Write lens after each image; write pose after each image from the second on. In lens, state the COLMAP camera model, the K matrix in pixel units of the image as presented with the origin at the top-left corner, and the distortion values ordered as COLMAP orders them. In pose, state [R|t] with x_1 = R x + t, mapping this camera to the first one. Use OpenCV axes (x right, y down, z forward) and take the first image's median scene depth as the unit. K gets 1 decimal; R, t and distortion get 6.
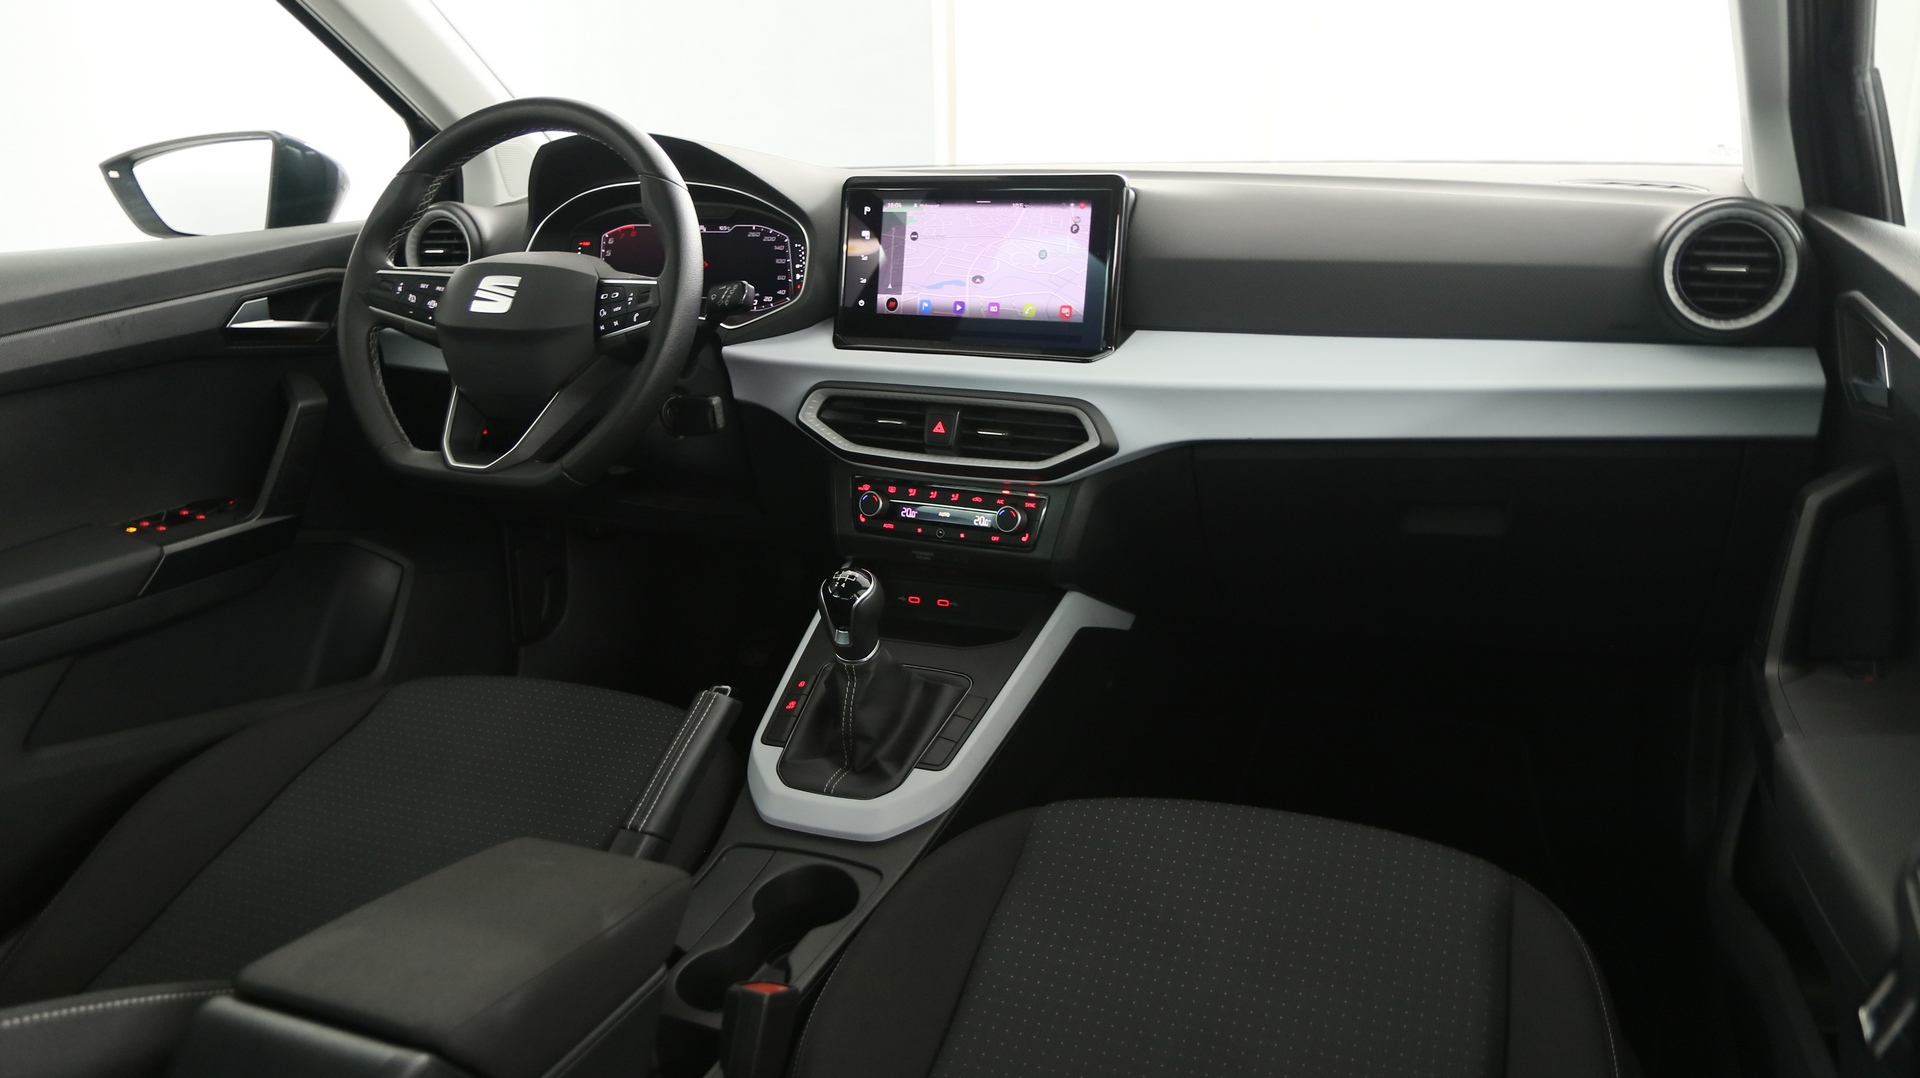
lens RADIAL K [[1453.0, 0, 957.2], [0, 1453.0, 537.7], [0, 0, 1]] dist [-0.026145, 0.002086]
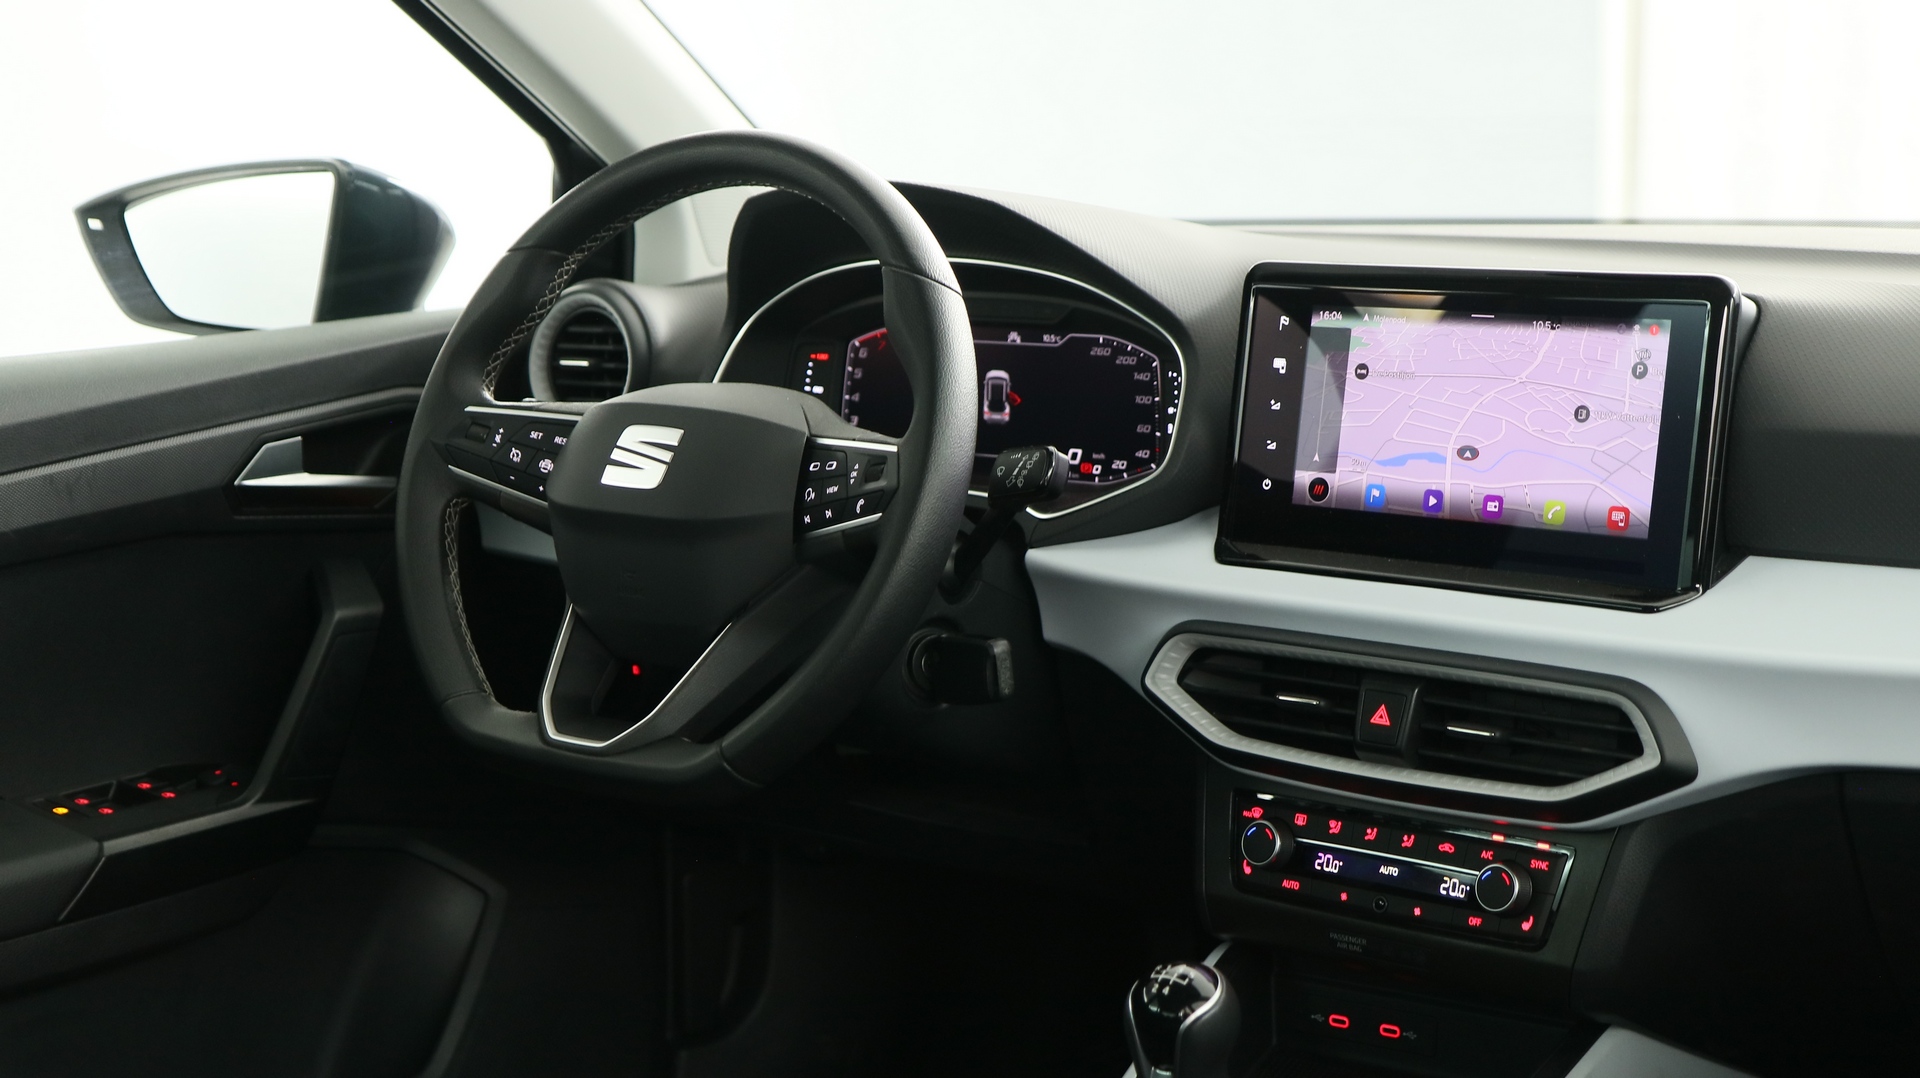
lens RADIAL K [[2930.8, 0, 959.6], [0, 2930.8, 550.5], [0, 0, 1]] dist [-0.038165, 0.000000]
pose [[0.969924, 0.037708, -0.240470, 0.097904], [-0.062600, 0.993340, -0.096726, -0.019573], [0.235221, 0.108870, 0.965825, -0.130780]]
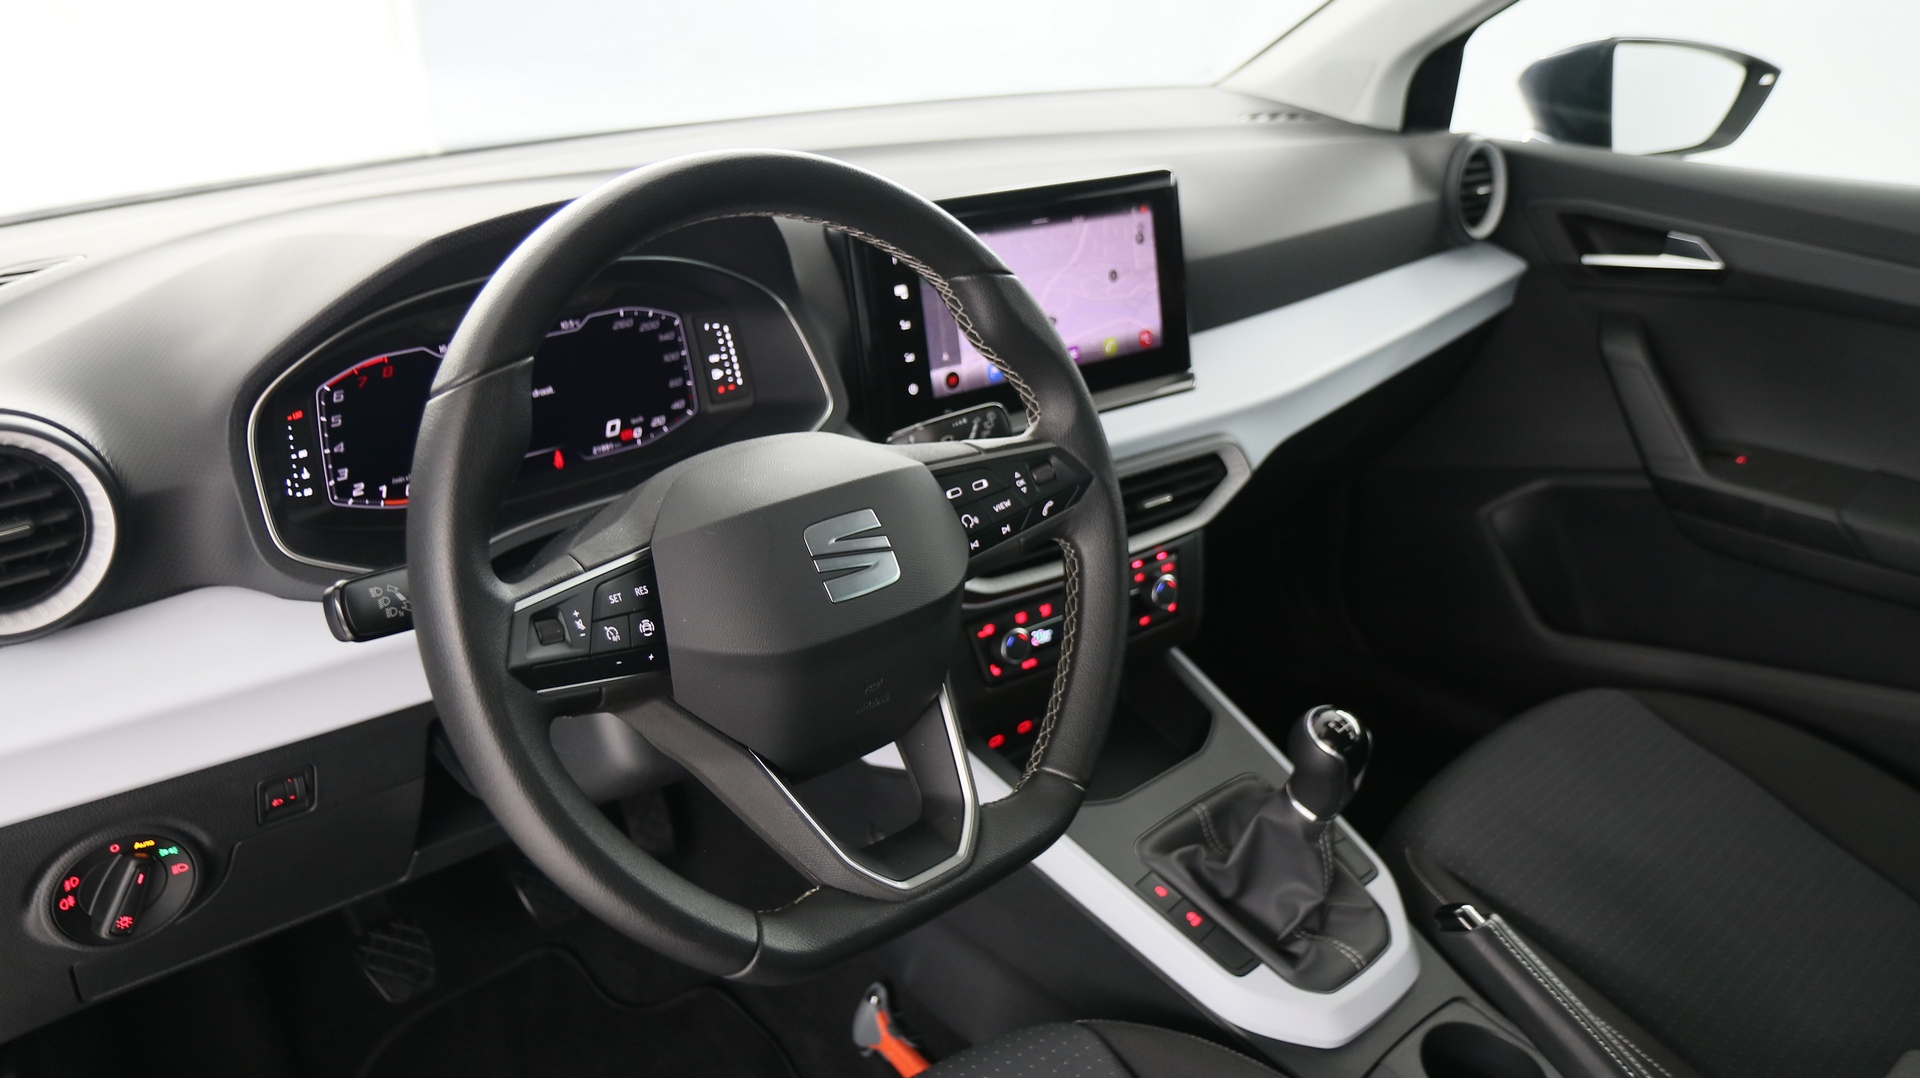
lens RADIAL K [[1453.0, 0, 962.3], [0, 1453.0, 539.3], [0, 0, 1]] dist [-0.026145, 0.002086]
pose [[0.423027, -0.343320, 0.838558, -0.701105], [0.234745, 0.935369, 0.264535, -0.288083], [-0.875182, 0.084942, 0.476279, 0.689007]]
